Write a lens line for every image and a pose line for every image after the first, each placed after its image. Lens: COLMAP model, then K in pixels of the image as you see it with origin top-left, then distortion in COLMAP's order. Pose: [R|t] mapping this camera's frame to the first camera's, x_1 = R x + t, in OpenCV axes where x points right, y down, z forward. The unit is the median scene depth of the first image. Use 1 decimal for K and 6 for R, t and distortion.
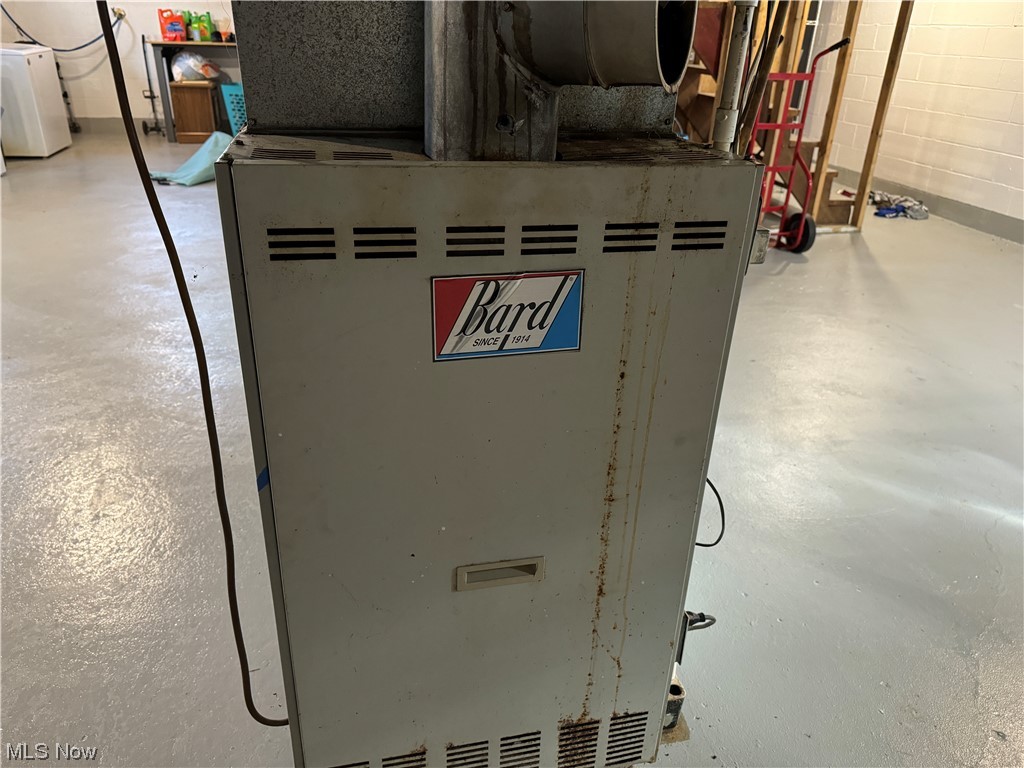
lens RADIAL K [[717.3, 0, 508.7], [0, 717.3, 390.1], [0, 0, 1]] dist [0.035386, -0.045060]
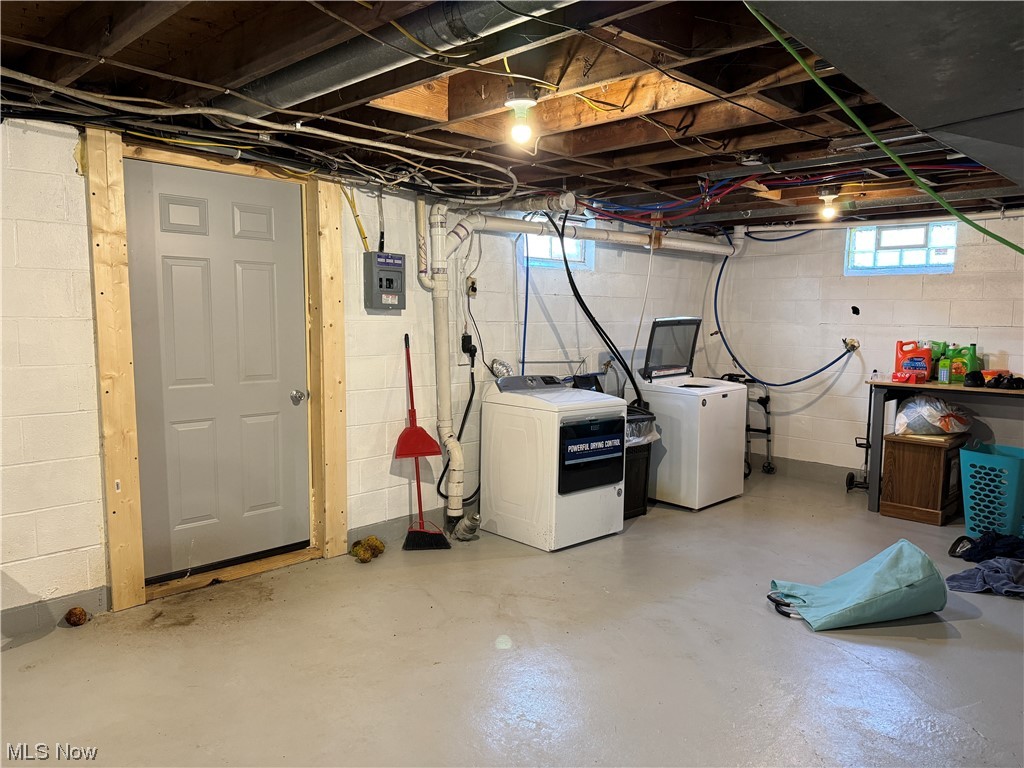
lens RADIAL K [[717.3, 0, 508.7], [0, 717.3, 390.1], [0, 0, 1]] dist [0.035386, -0.045060]
pose [[0.541645, 0.052642, -0.838957, -0.078716], [-0.367094, 0.912654, -0.179736, -0.201650], [0.756216, 0.405330, 0.513659, 0.337530]]
